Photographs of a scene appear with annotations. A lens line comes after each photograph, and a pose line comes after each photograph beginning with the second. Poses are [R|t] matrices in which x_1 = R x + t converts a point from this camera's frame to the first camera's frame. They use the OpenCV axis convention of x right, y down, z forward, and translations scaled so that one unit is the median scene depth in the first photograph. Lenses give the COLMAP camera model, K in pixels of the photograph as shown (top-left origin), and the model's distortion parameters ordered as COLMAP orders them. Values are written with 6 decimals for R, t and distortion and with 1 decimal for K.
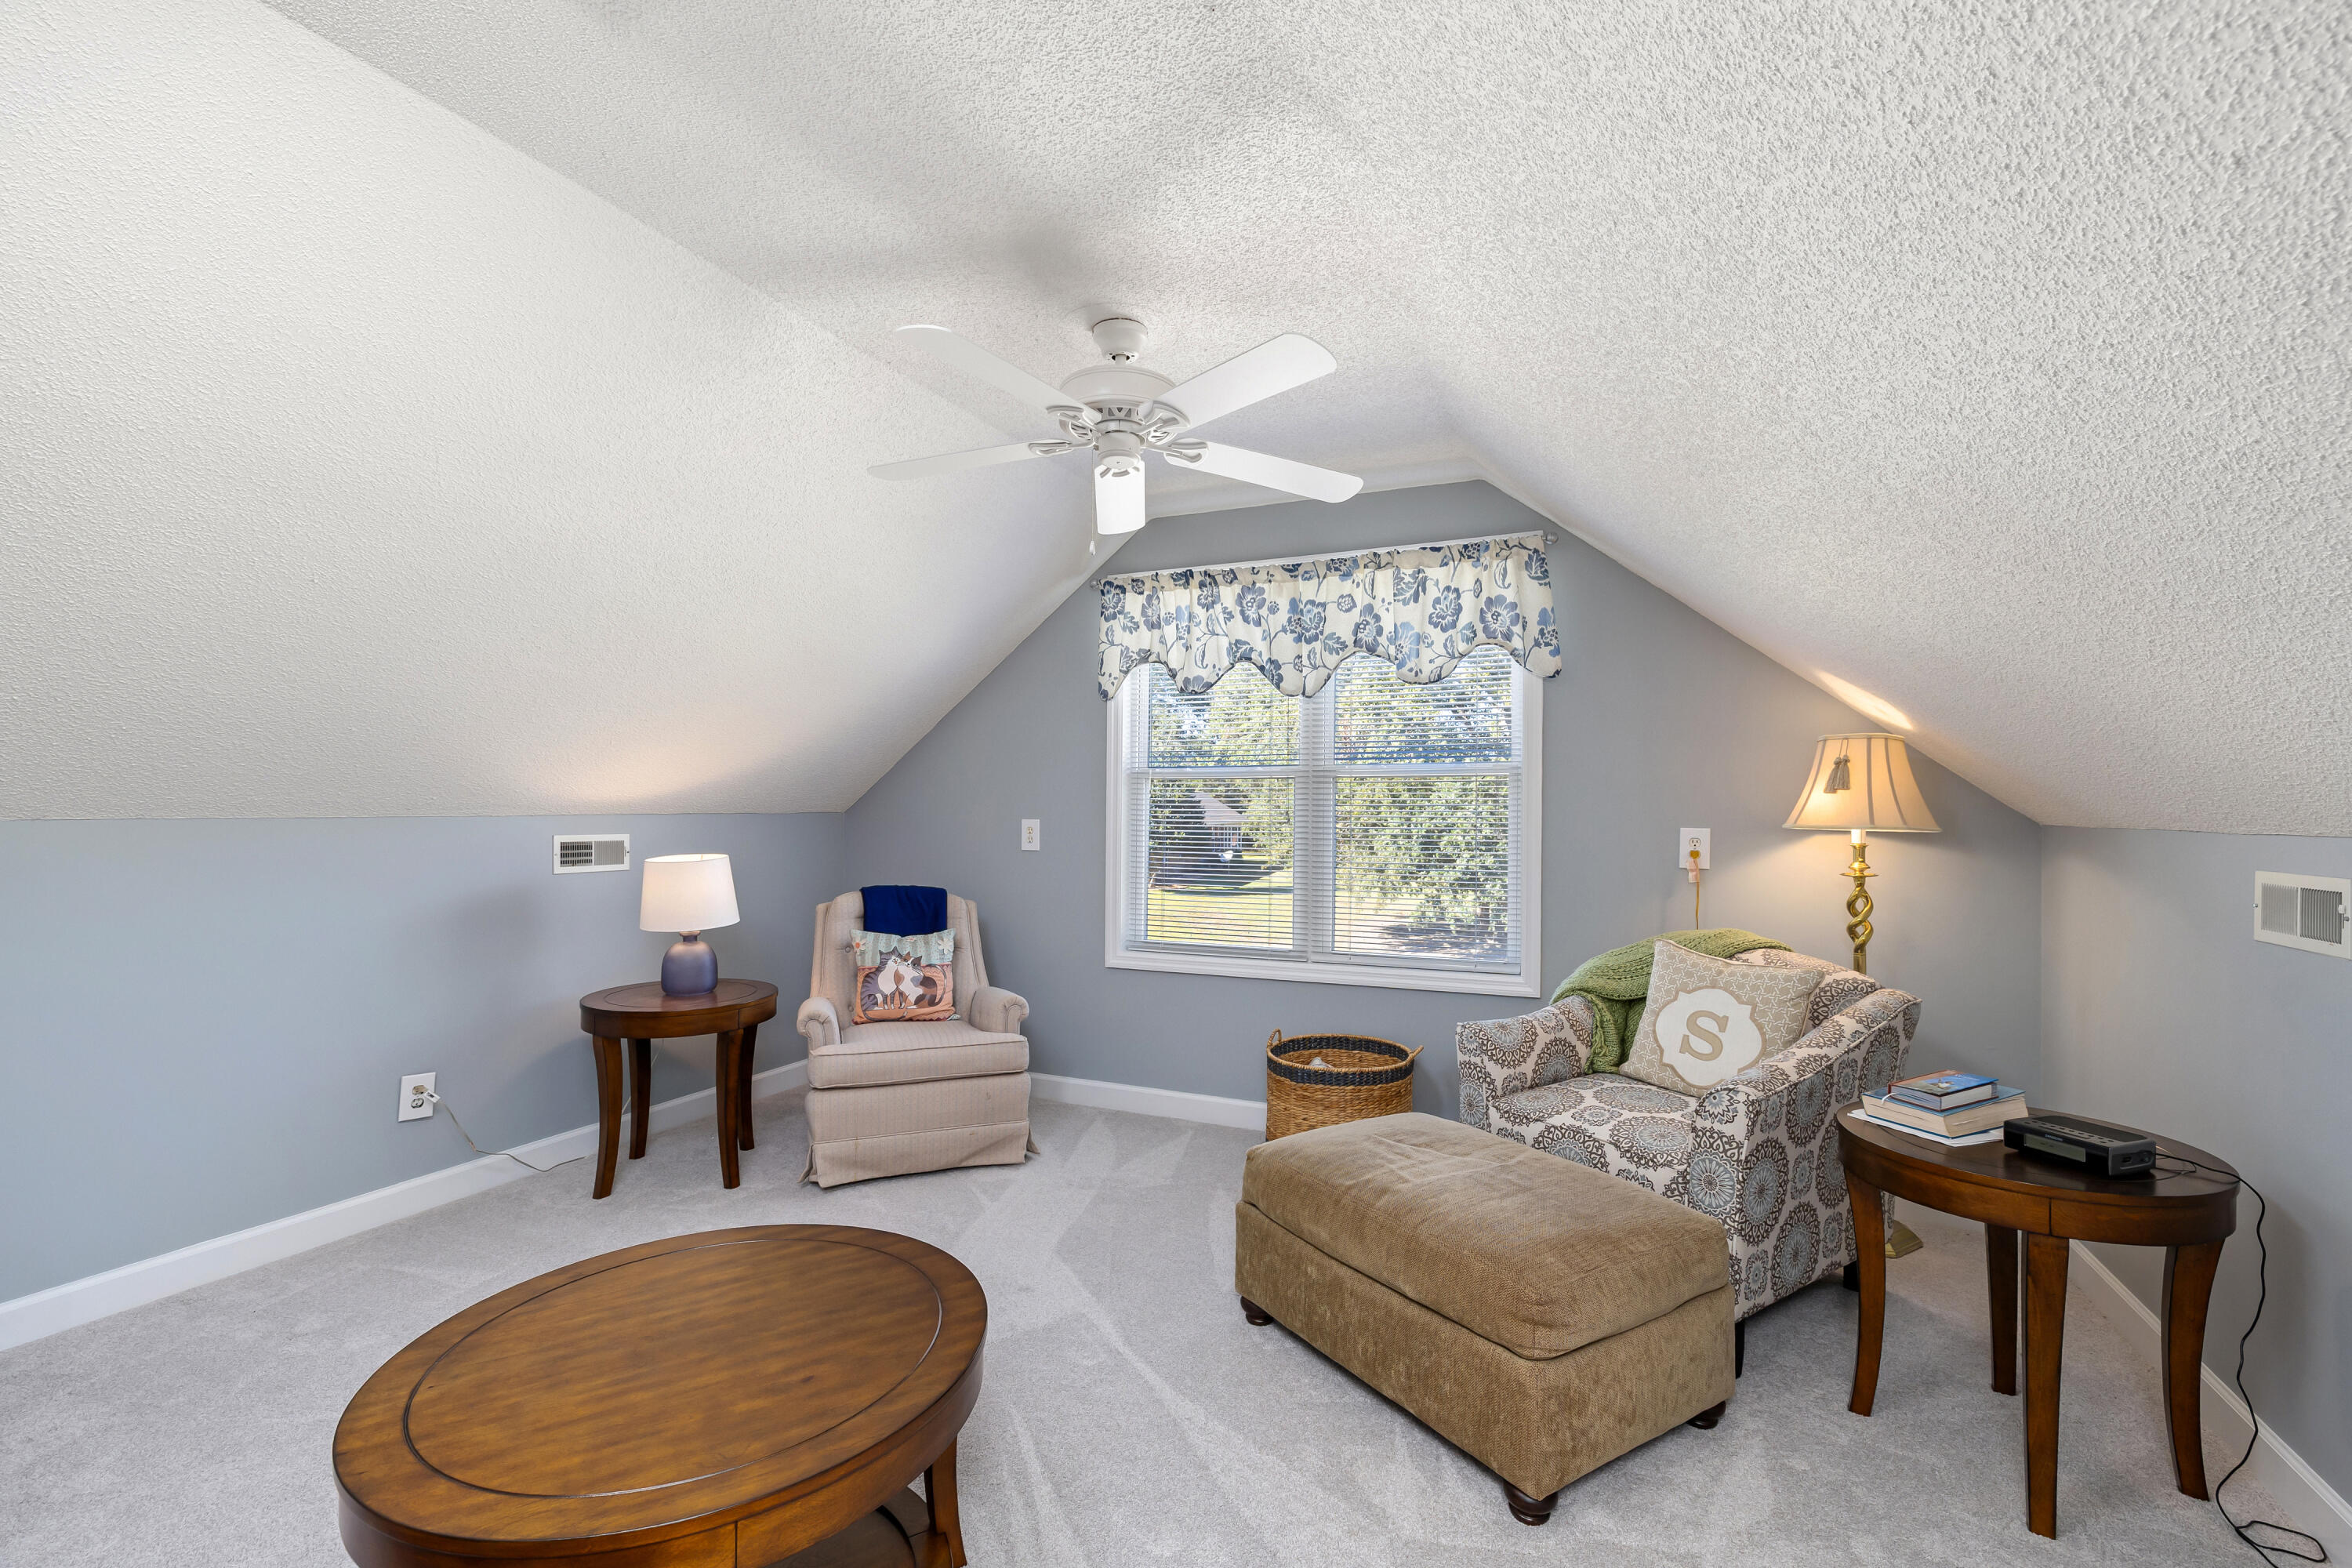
lens RADIAL K [[1000.3, 0, 1177.5], [0, 1000.3, 791.8], [0, 0, 1]] dist [0.000442, 0.000057]
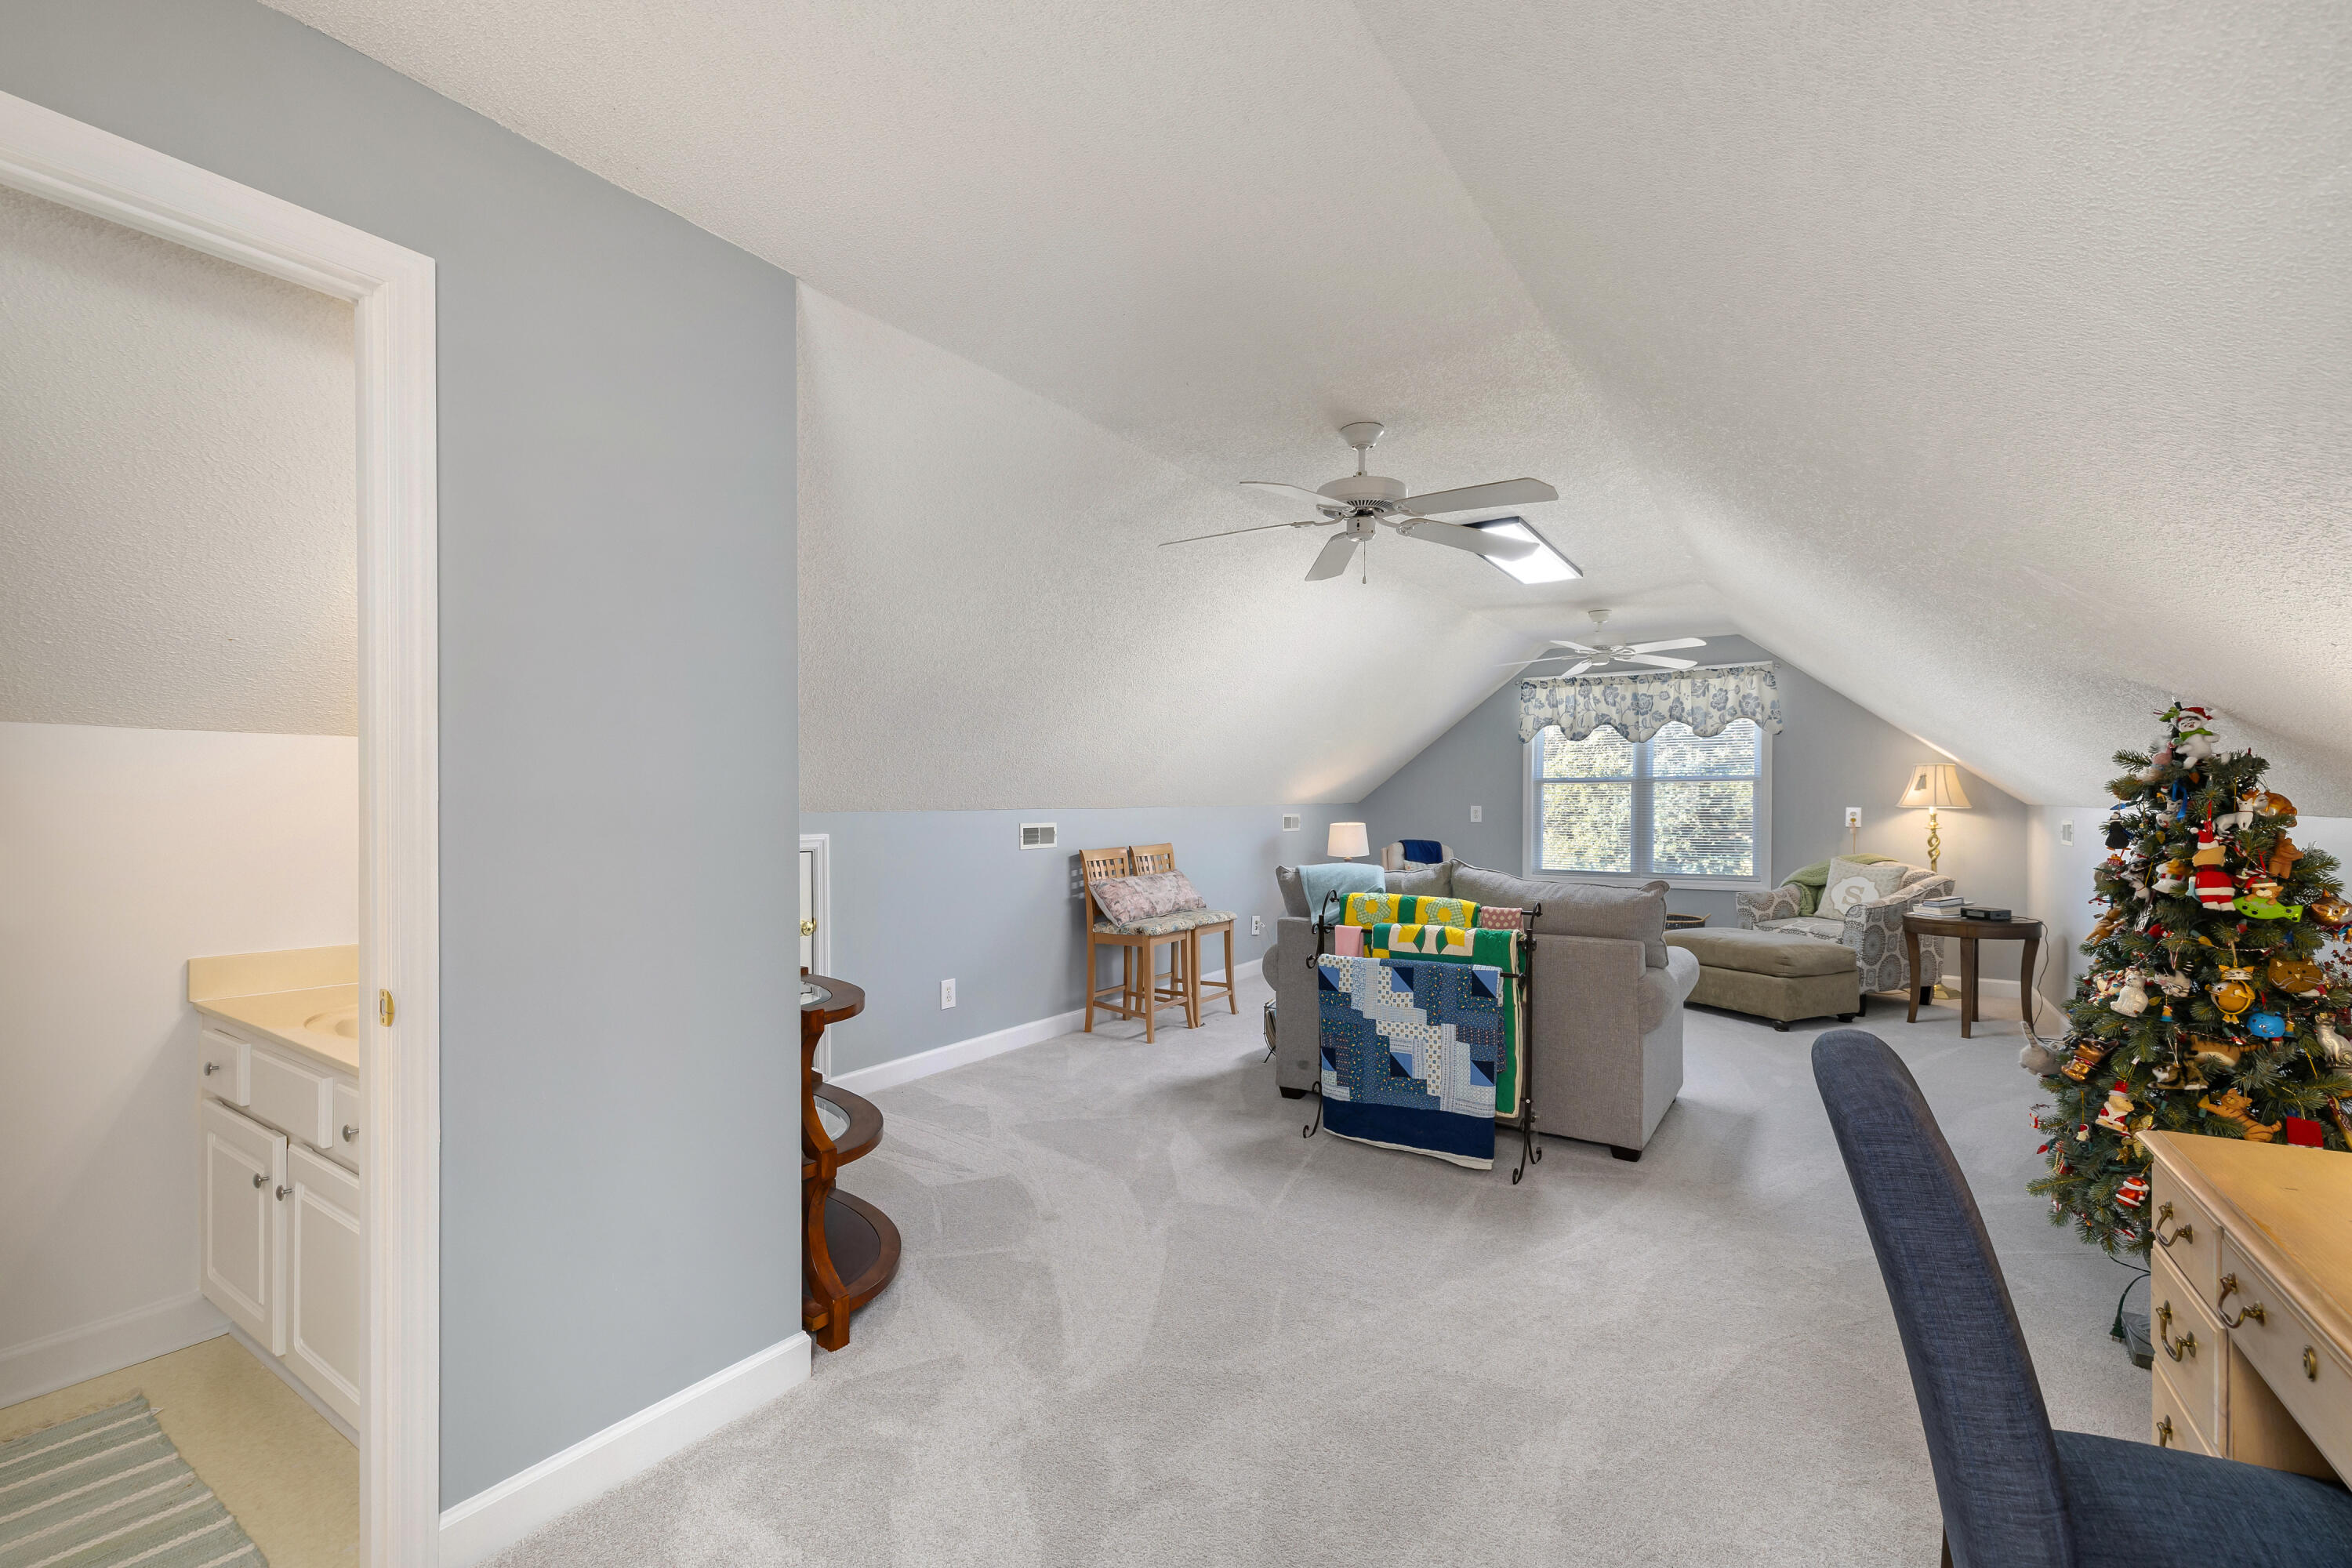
lens RADIAL K [[1000.3, 0, 1177.5], [0, 1000.3, 791.8], [0, 0, 1]] dist [0.000442, 0.000057]
pose [[0.988316, -0.008319, -0.152190, -0.511404], [0.009723, 0.999917, 0.008486, -0.024822], [0.152107, -0.009866, 0.988315, -1.172087]]
